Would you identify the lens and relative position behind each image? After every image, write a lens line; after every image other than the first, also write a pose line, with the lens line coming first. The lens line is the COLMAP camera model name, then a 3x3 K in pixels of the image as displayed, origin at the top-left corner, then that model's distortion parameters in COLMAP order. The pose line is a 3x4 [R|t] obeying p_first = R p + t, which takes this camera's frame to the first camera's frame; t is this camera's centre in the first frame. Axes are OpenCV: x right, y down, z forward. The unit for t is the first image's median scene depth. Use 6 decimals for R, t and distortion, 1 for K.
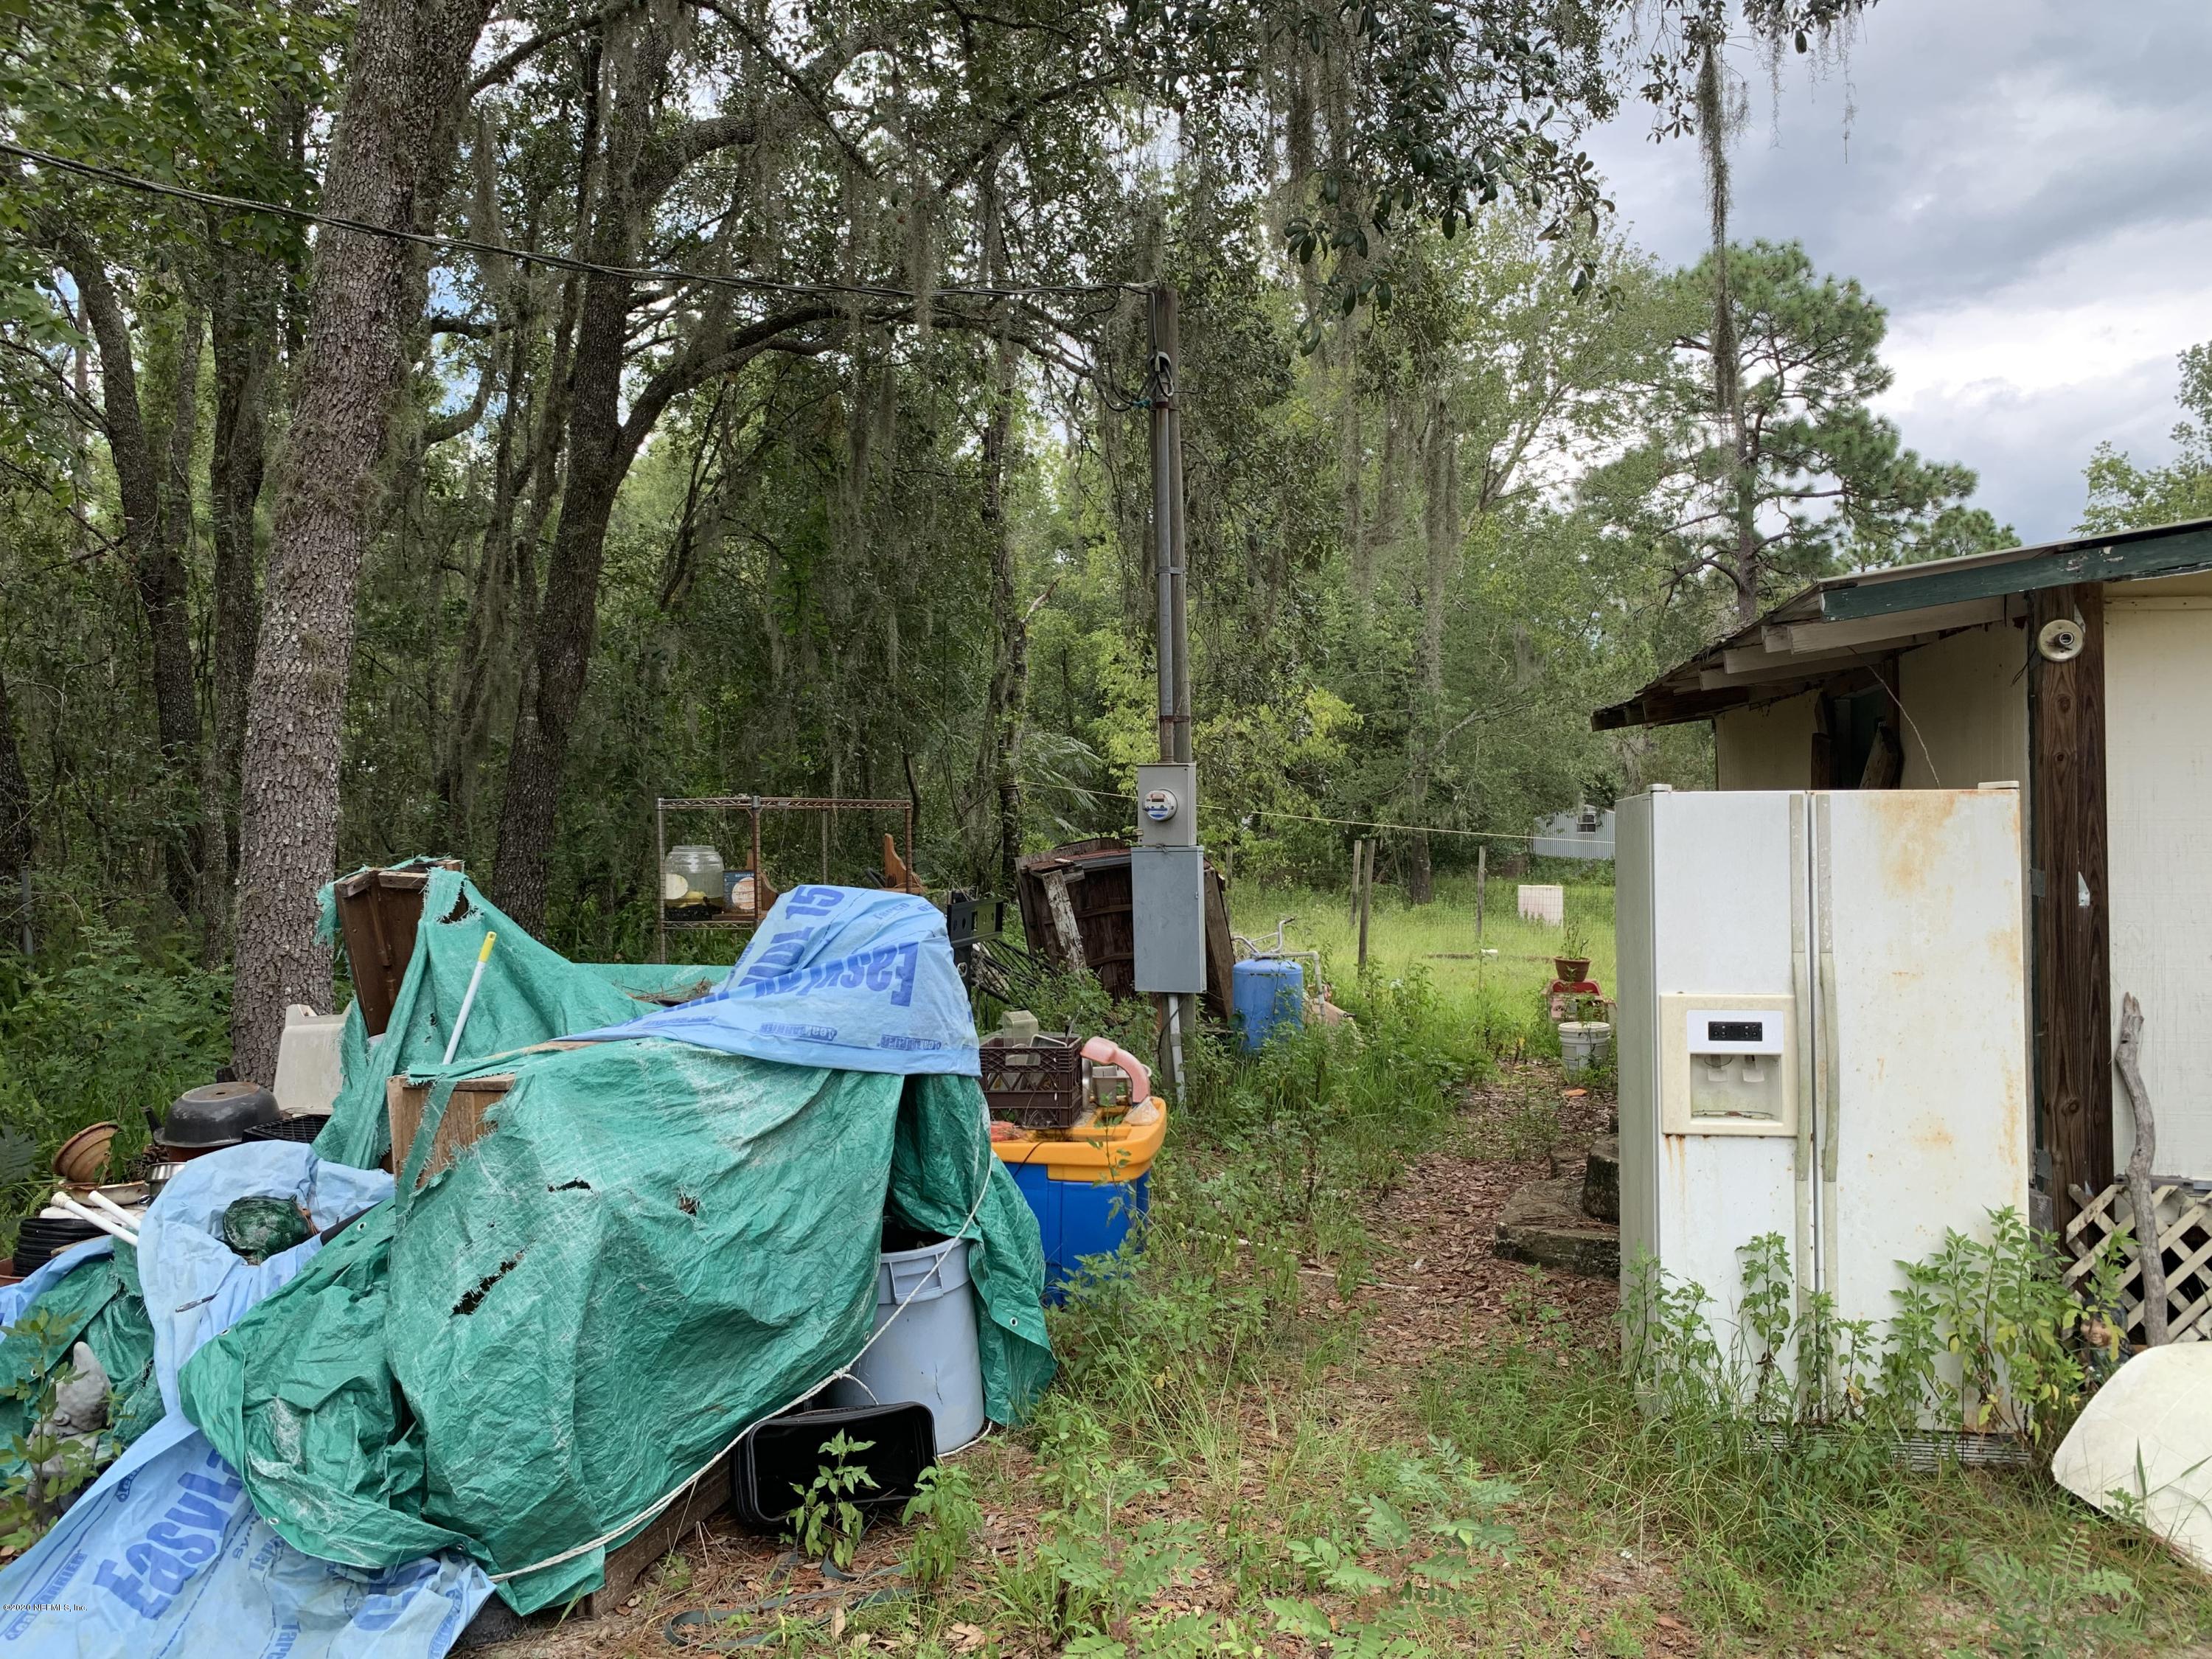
lens RADIAL K [[1698.3, 0, 1106.0], [0, 1698.3, 829.5], [0, 0, 1]] dist [0.063746, -0.084628]
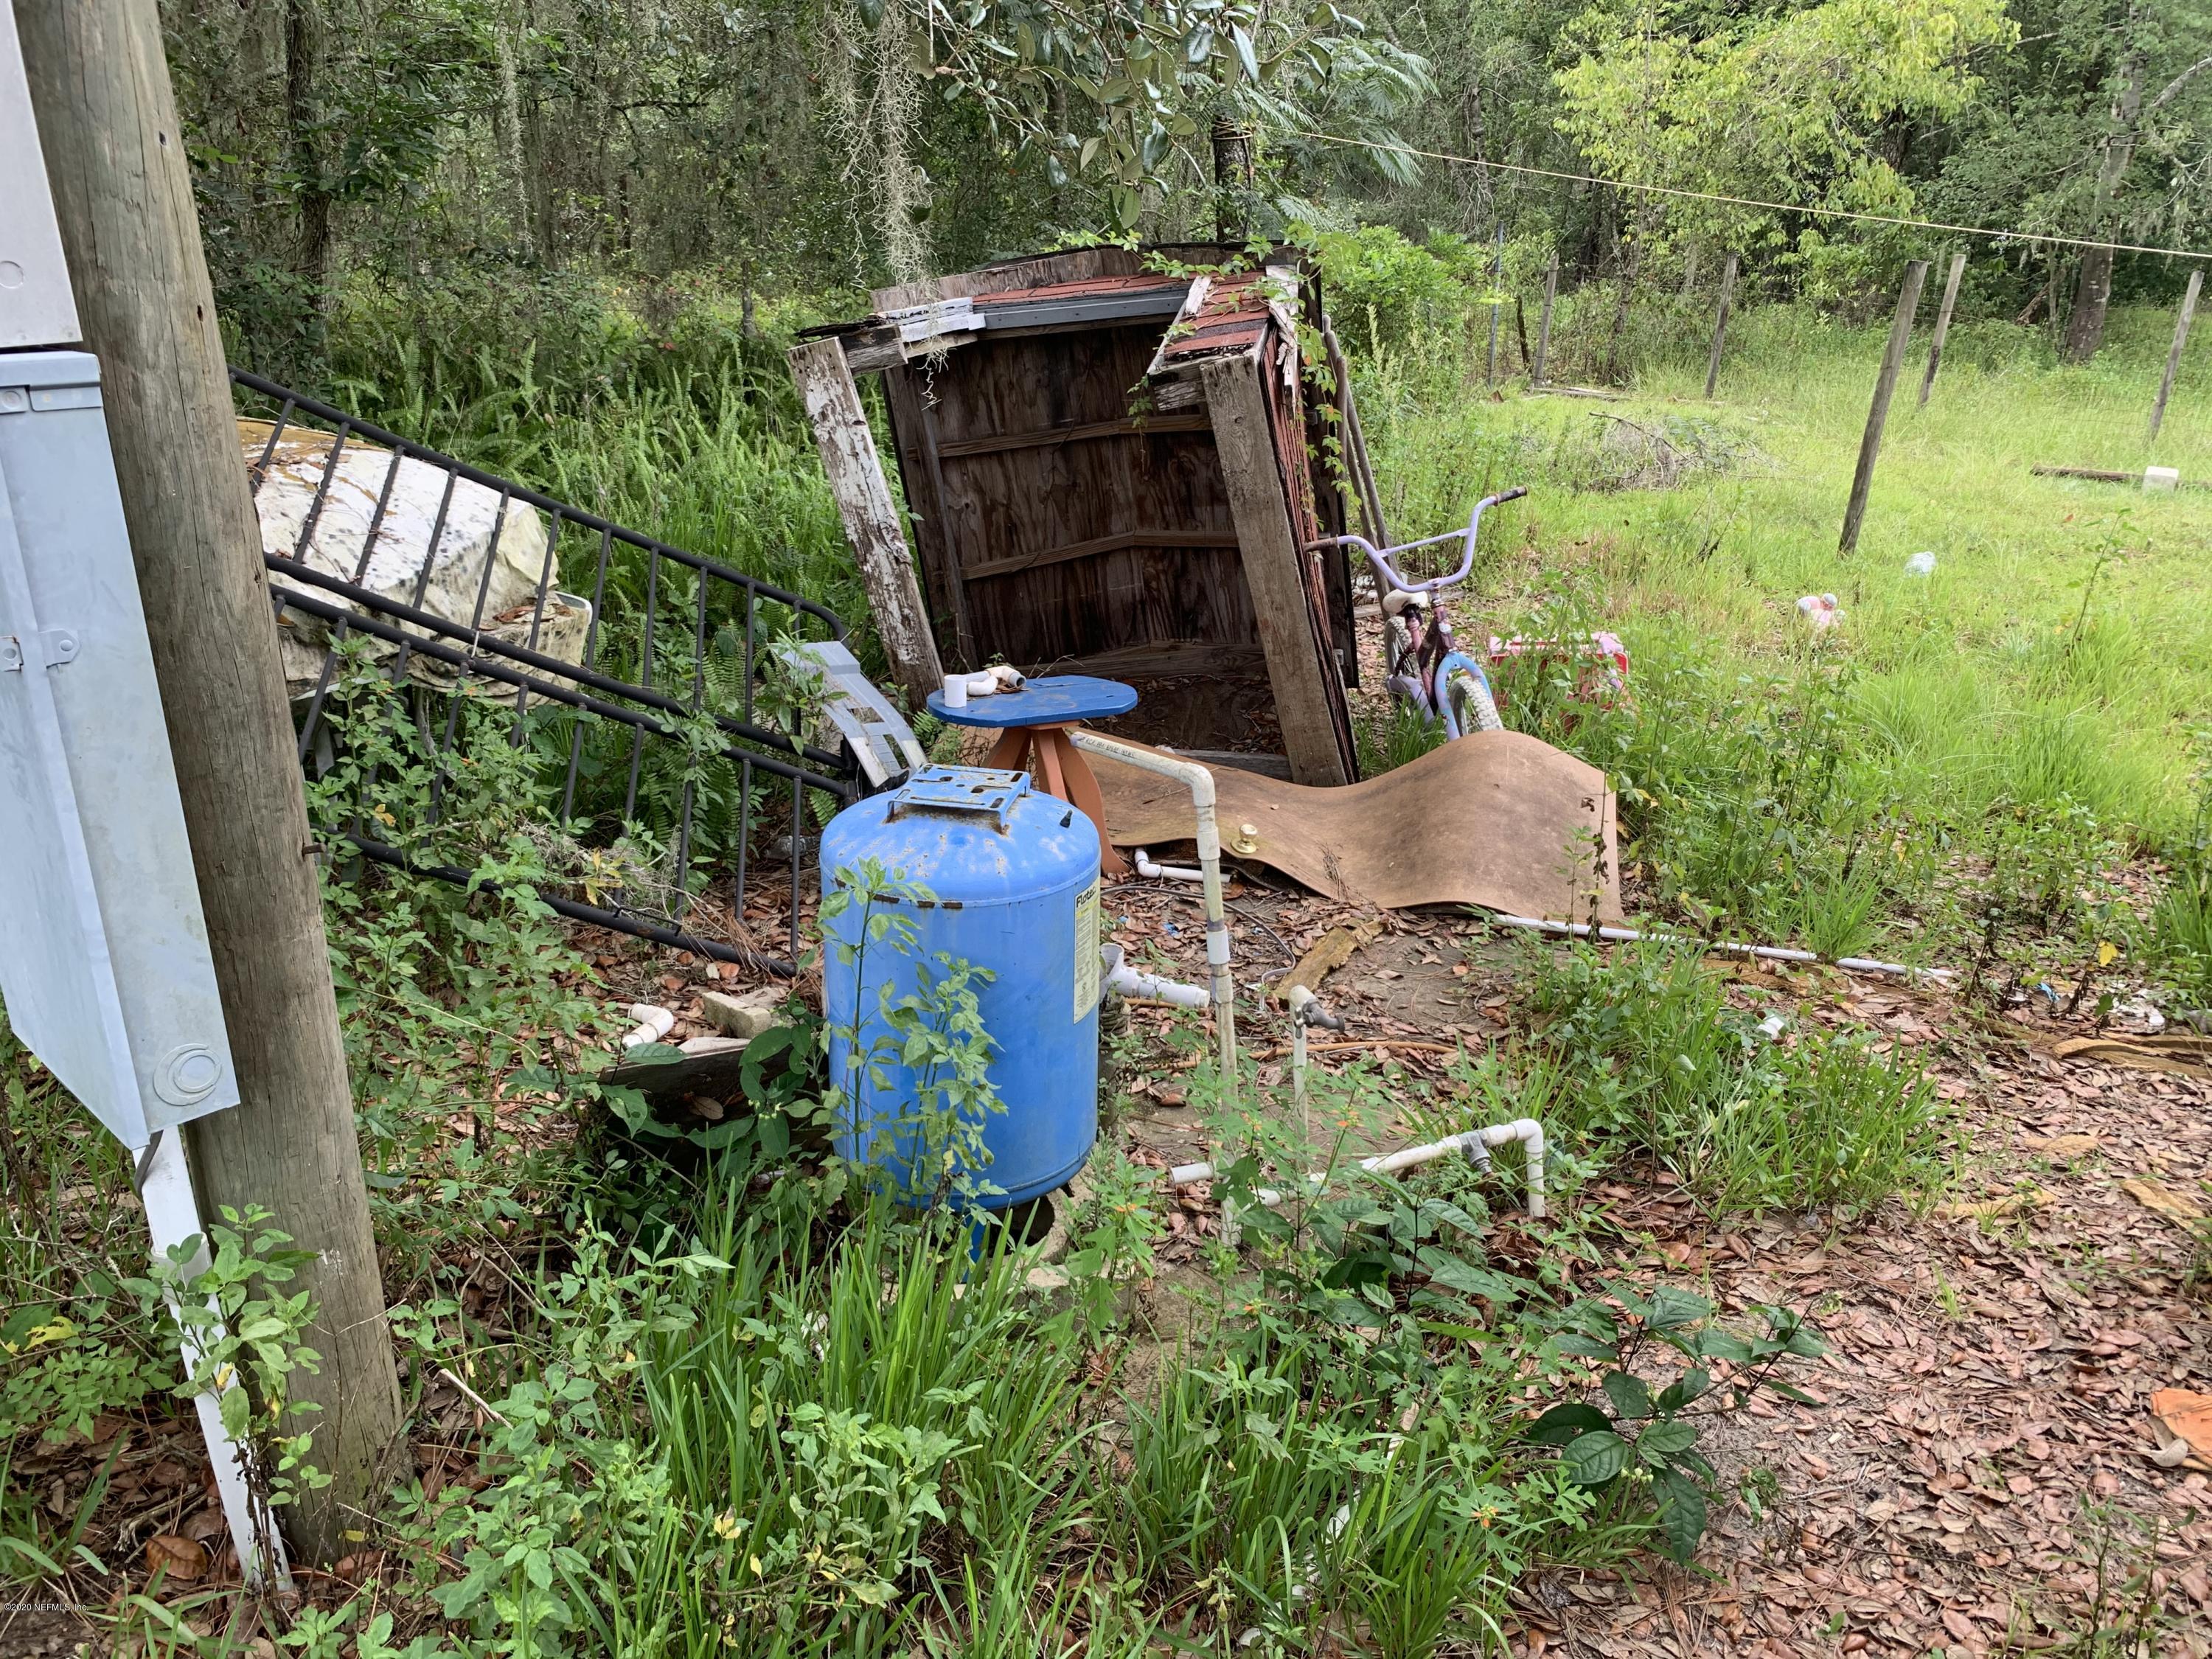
lens RADIAL K [[1698.3, 0, 1106.0], [0, 1698.3, 829.5], [0, 0, 1]] dist [0.063746, -0.084628]
pose [[0.942868, 0.126311, -0.308295, 0.381067], [-0.016483, 0.941899, 0.335493, -0.002679], [0.332760, -0.311243, 0.890168, 1.569973]]
